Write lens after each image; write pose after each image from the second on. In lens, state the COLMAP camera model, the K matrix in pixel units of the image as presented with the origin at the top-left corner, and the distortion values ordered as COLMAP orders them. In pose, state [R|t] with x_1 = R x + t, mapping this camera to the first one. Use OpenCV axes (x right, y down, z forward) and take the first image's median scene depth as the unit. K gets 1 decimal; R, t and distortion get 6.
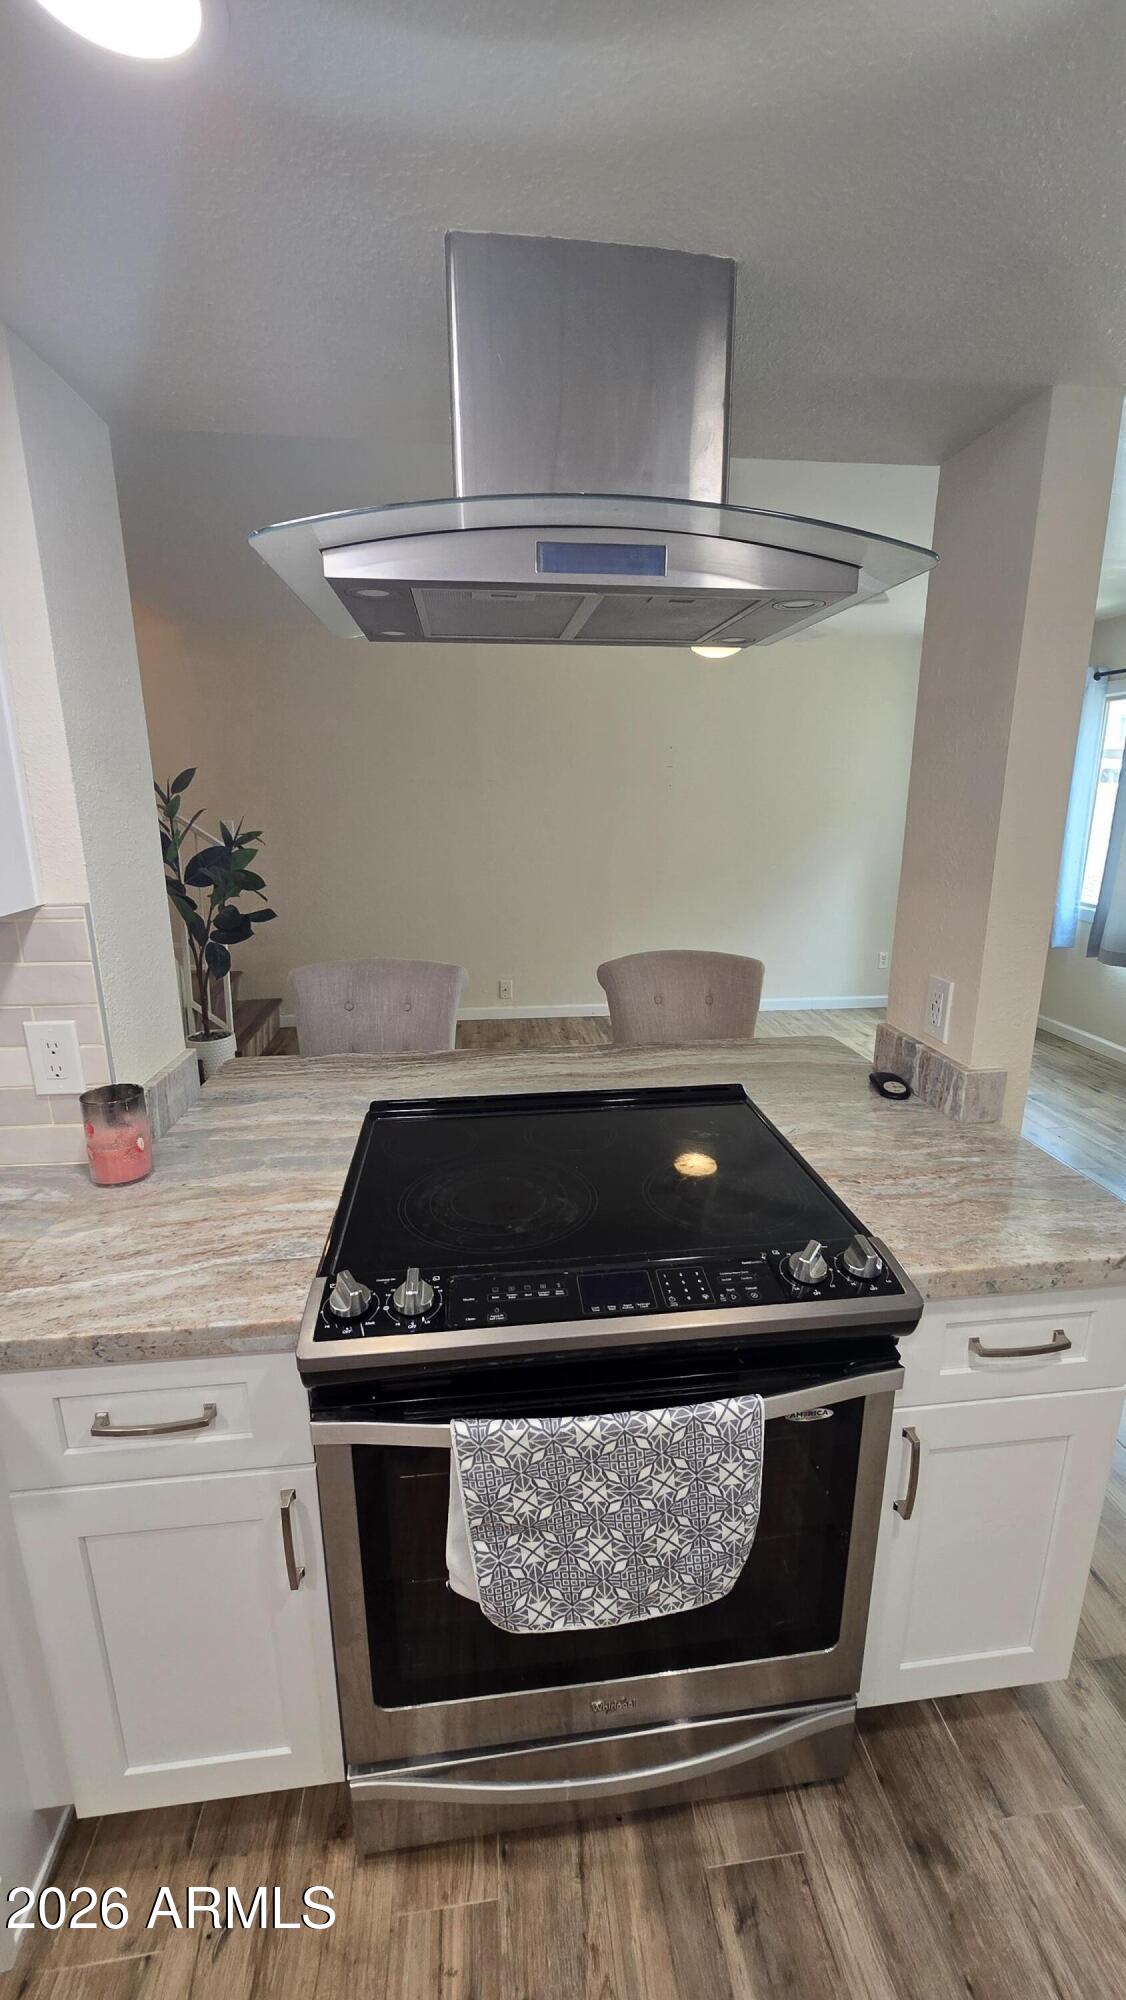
lens RADIAL K [[816.3, 0, 575.1], [0, 816.3, 995.3], [0, 0, 1]] dist [-0.010669, 0.003722]
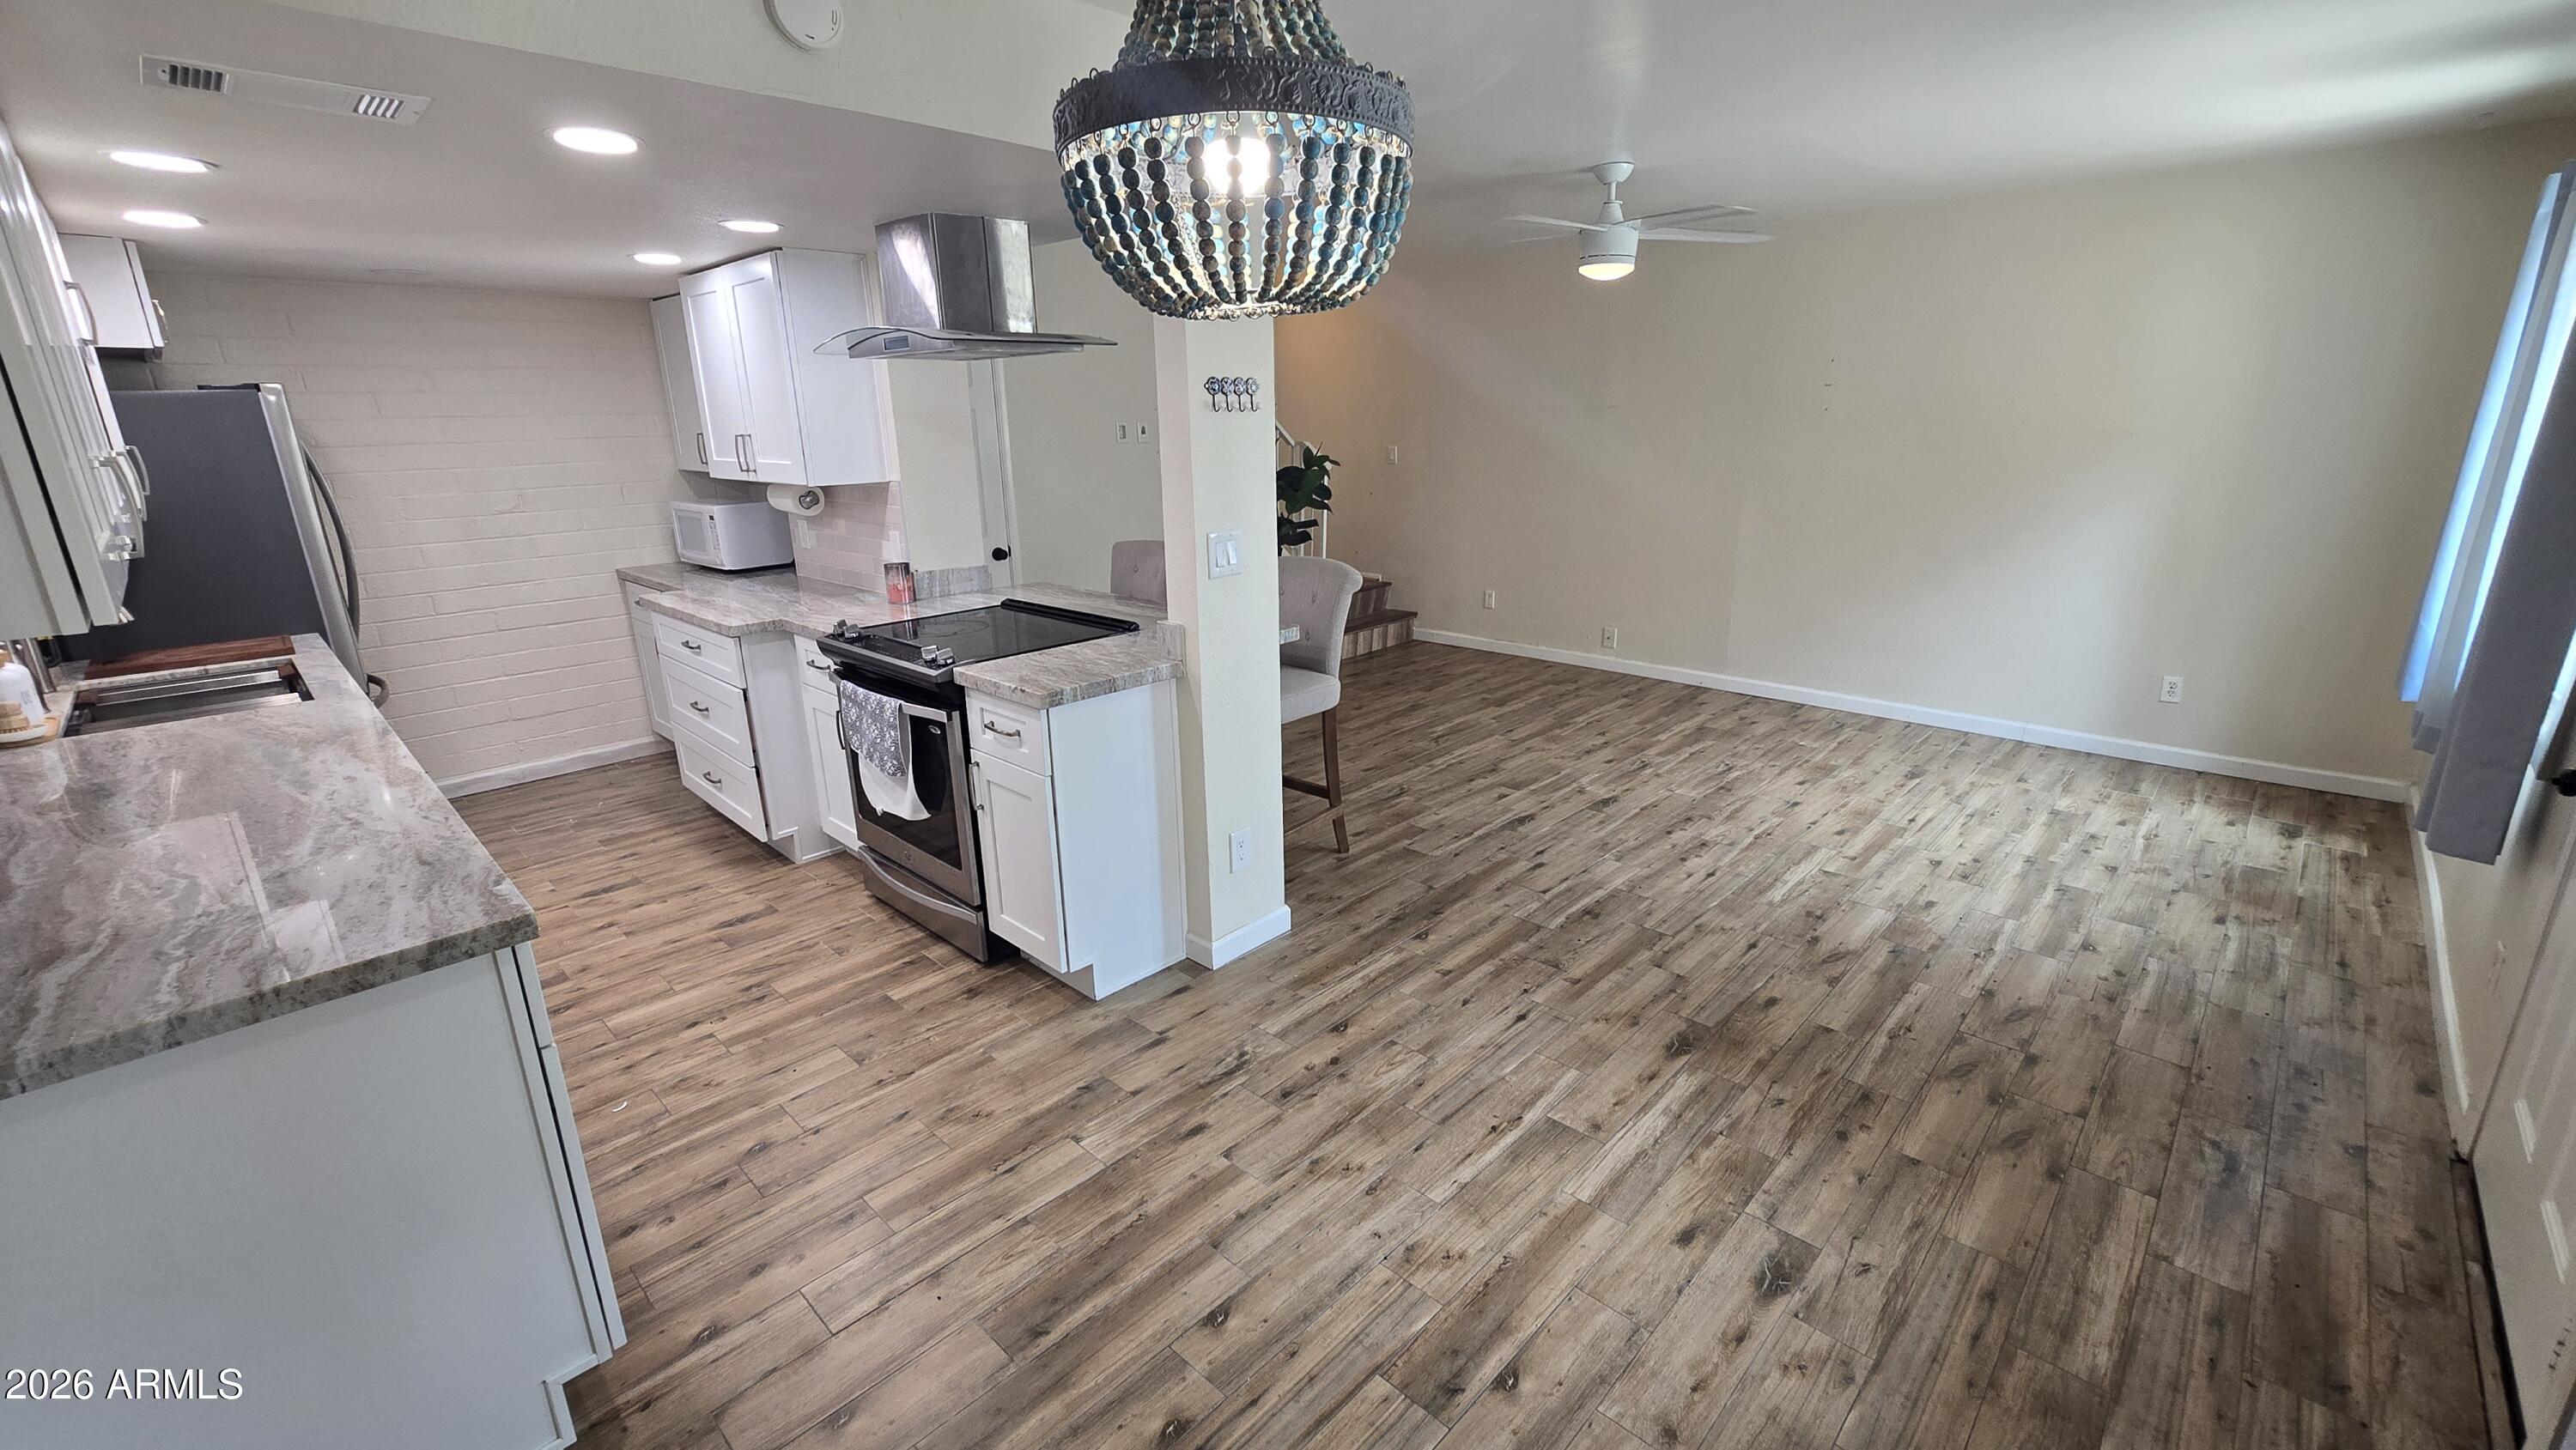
lens RADIAL K [[1051.2, 0, 1297.6], [0, 1051.2, 713.1], [0, 0, 1]] dist [-0.010669, 0.003722]
pose [[0.629660, 0.204673, -0.749425, 0.820464], [-0.176472, 0.977135, 0.118591, -0.003620], [0.756562, 0.057580, 0.651382, -0.018739]]
